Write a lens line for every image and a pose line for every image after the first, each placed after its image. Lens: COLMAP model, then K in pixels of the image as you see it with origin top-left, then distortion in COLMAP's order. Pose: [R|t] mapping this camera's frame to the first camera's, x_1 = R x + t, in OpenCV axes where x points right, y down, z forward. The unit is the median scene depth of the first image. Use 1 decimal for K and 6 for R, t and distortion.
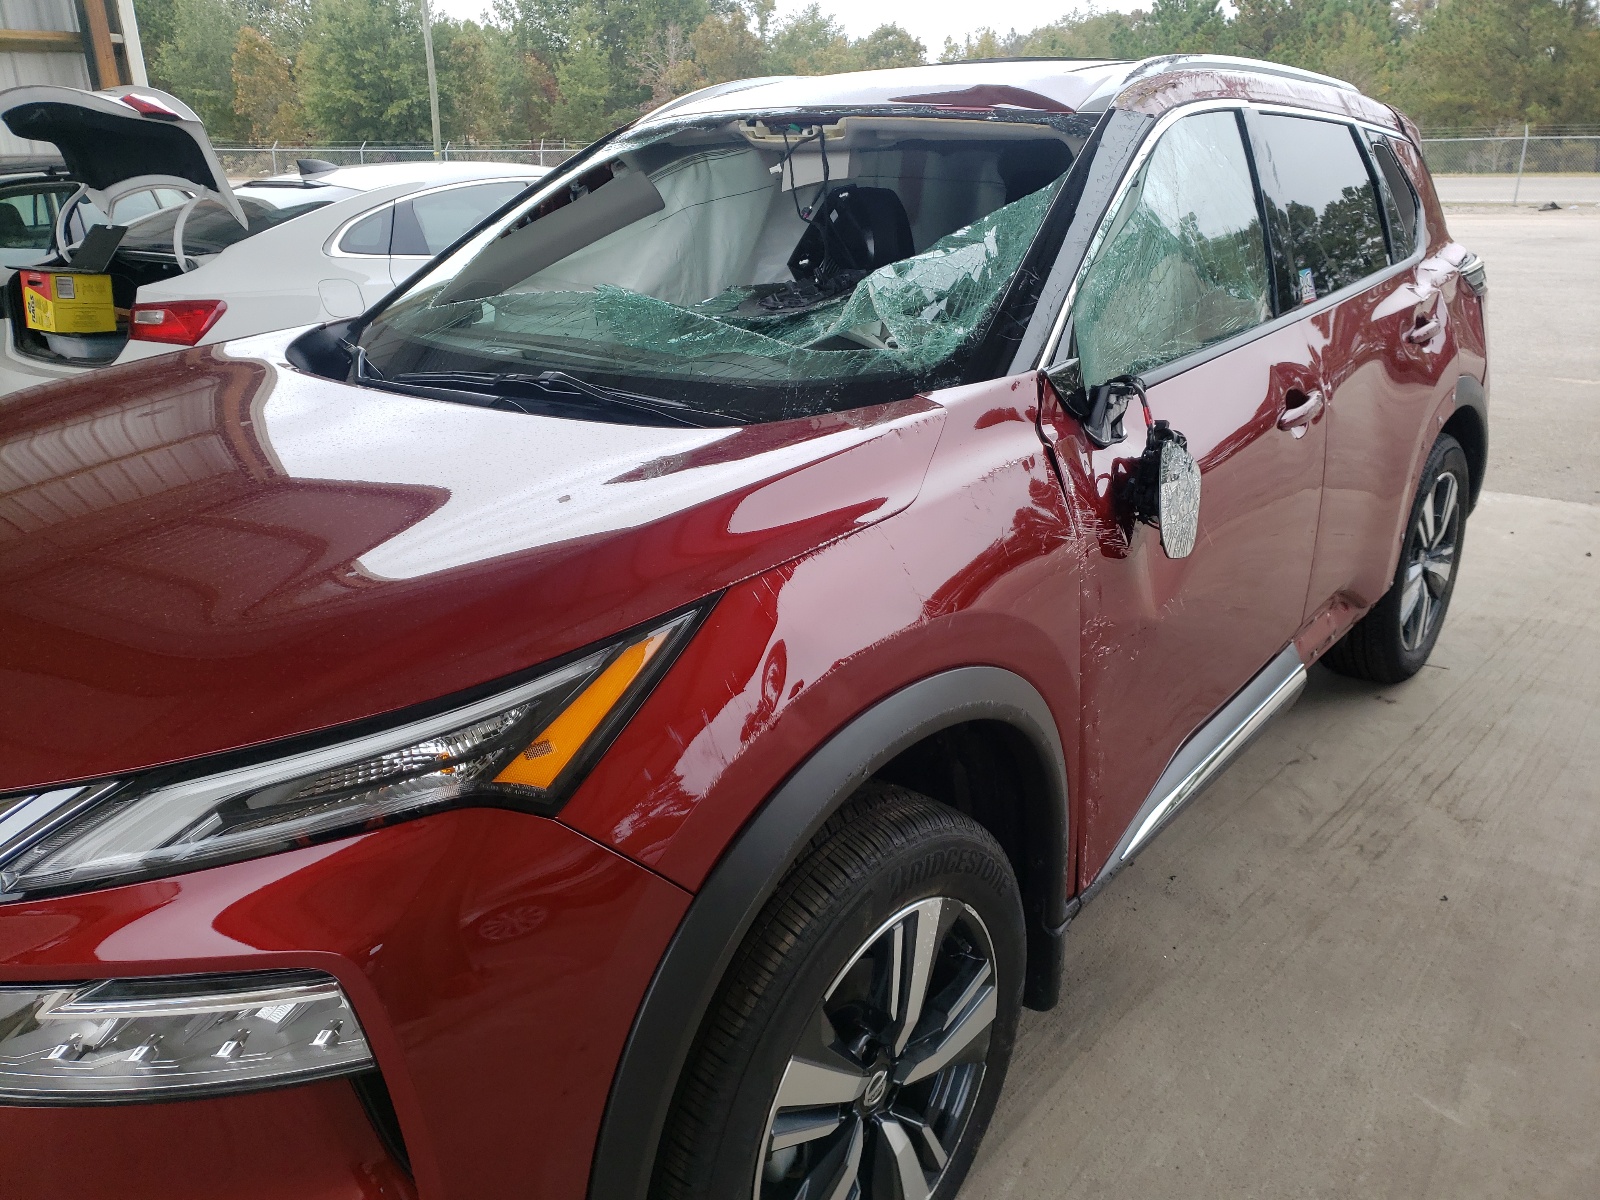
lens RADIAL K [[1413.6, 0, 739.0], [0, 1413.6, 598.3], [0, 0, 1]] dist [0.062876, -0.021428]
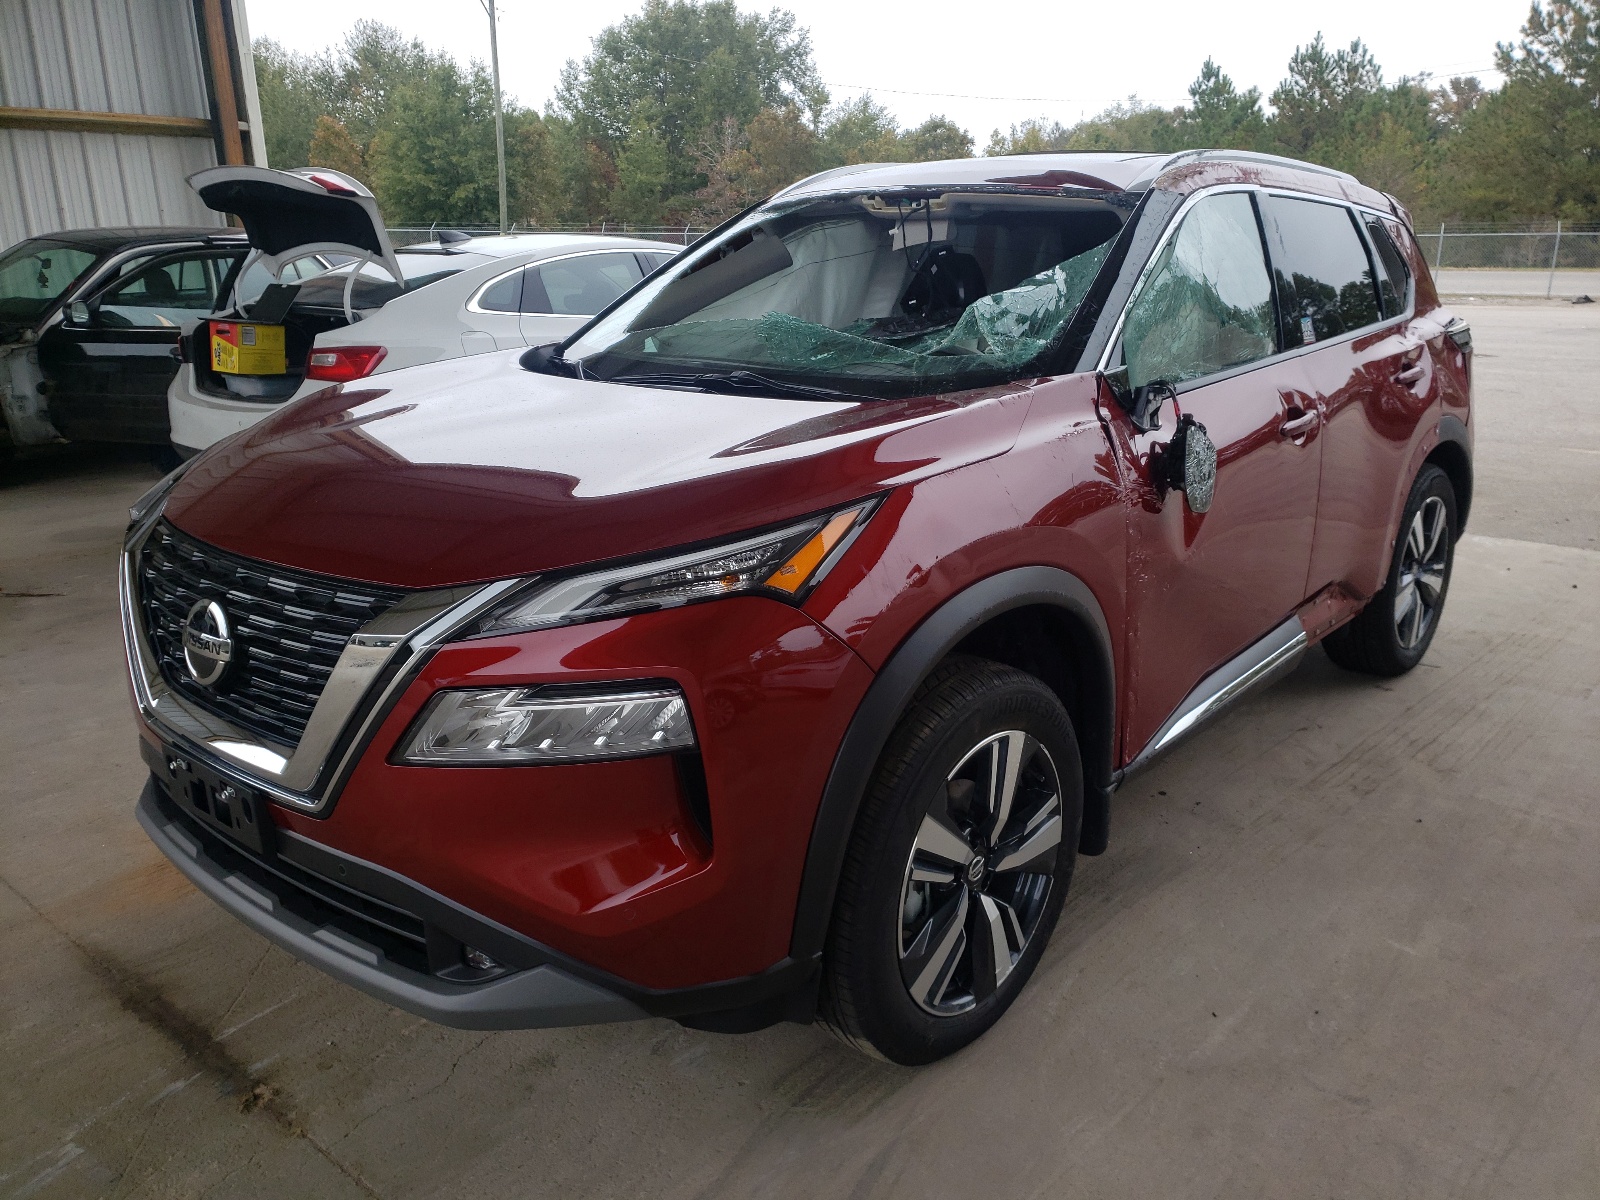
lens RADIAL K [[1413.6, 0, 739.0], [0, 1413.6, 598.3], [0, 0, 1]] dist [0.062876, -0.021428]
pose [[0.999430, 0.020814, -0.026590, -0.055918], [-0.022260, 0.998223, -0.055276, 0.083750], [0.025392, 0.055837, 0.998117, -0.219715]]
